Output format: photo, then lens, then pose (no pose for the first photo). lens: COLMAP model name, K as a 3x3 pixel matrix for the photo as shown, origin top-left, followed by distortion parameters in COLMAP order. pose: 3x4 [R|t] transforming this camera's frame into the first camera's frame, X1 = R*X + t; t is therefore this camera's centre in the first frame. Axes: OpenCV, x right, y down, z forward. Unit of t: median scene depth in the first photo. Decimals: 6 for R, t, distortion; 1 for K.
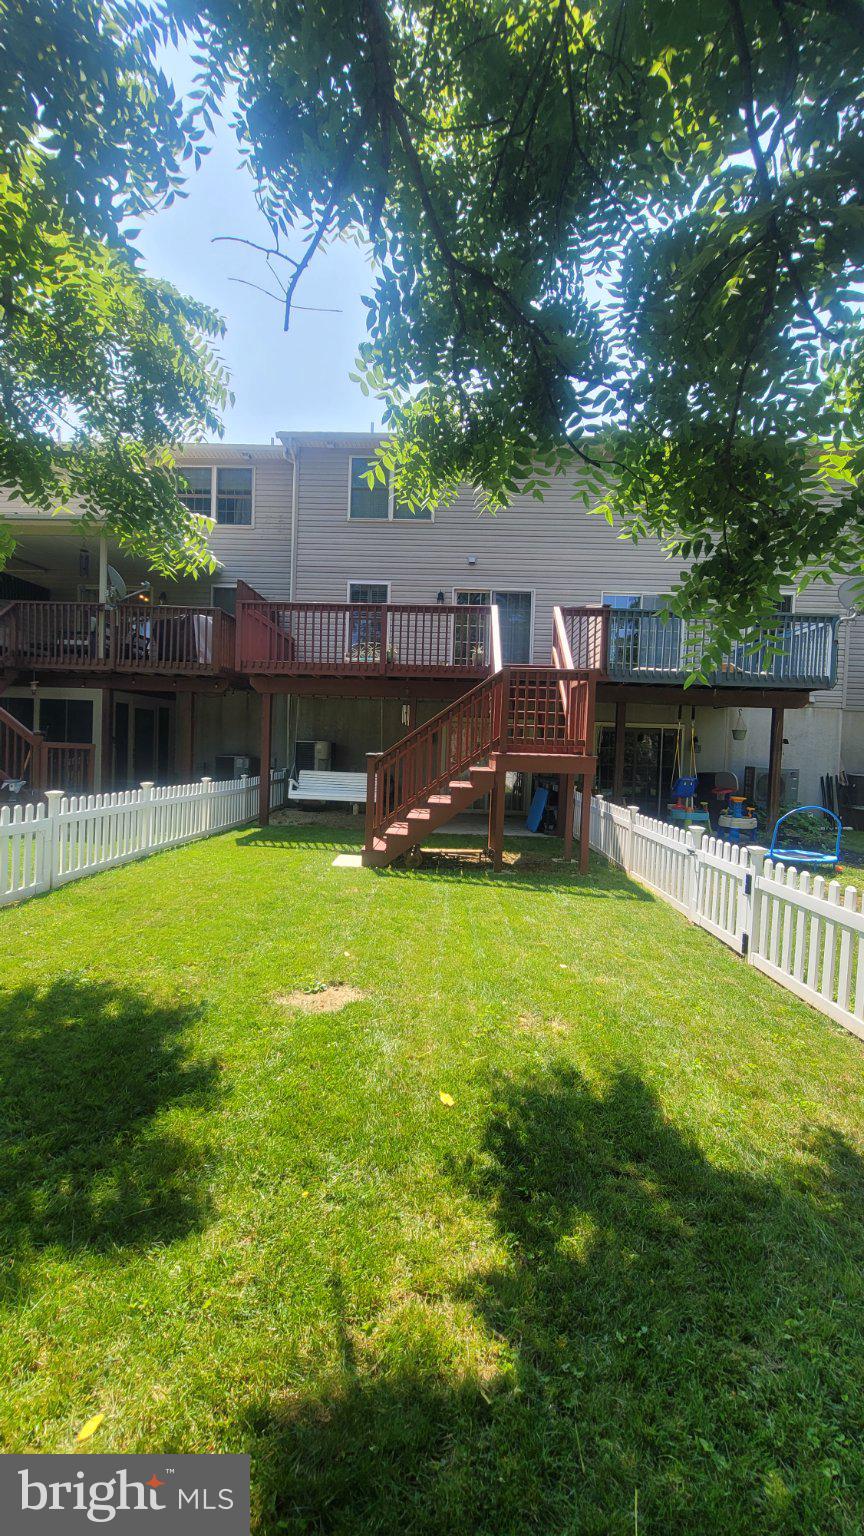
lens RADIAL K [[626.6, 0, 428.7], [0, 626.6, 763.6], [0, 0, 1]] dist [-0.000878, 0.000383]
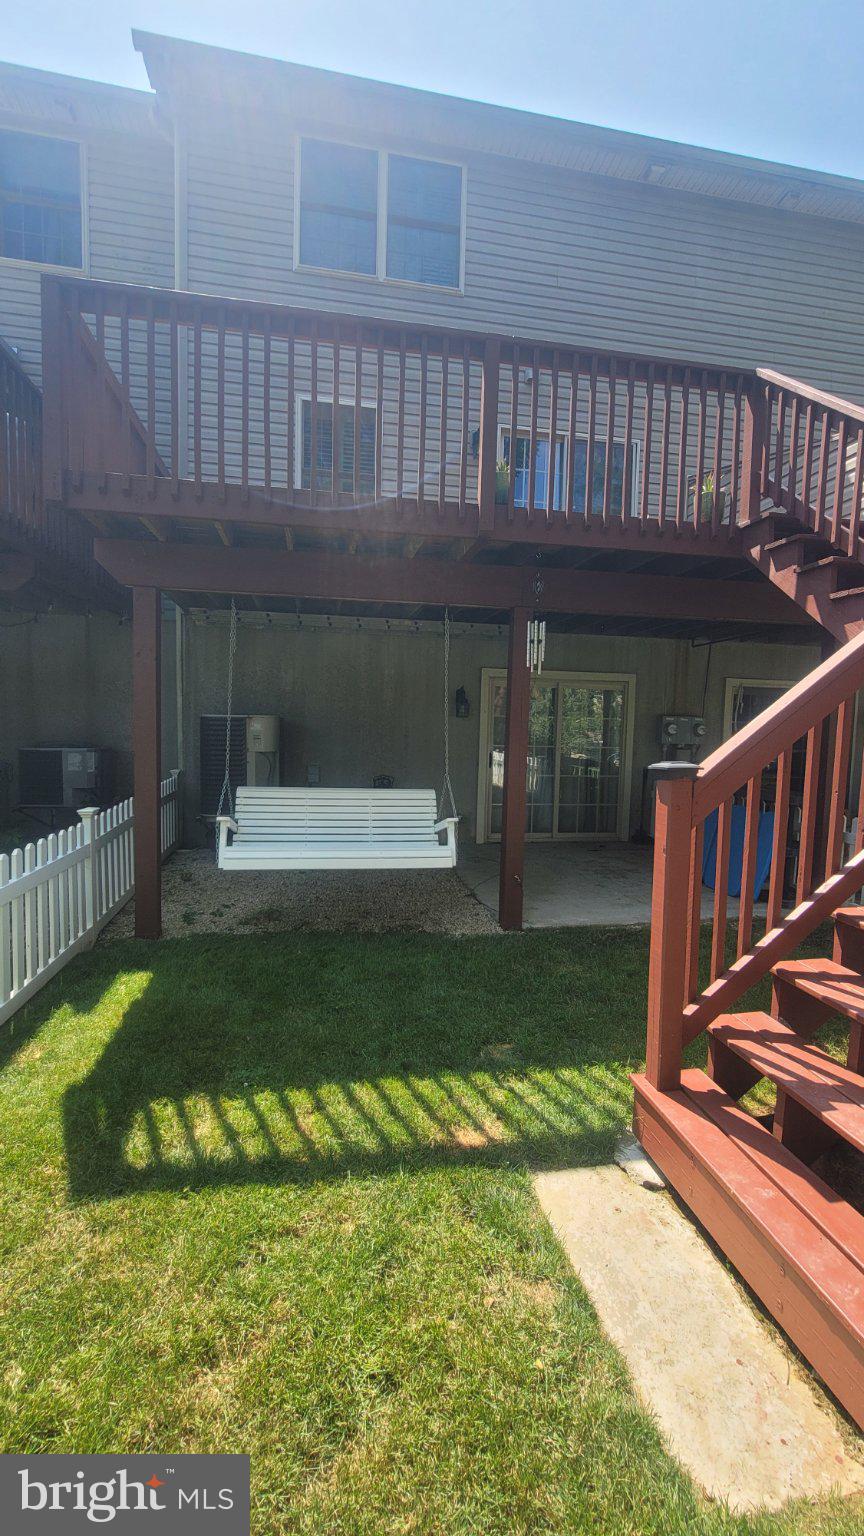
lens RADIAL K [[626.6, 0, 428.7], [0, 626.6, 763.6], [0, 0, 1]] dist [-0.000878, 0.000383]
pose [[0.976332, -0.021970, 0.215156, -0.159127], [0.011431, 0.998678, 0.050106, -0.022423], [-0.215973, -0.046461, 0.975293, 0.536532]]
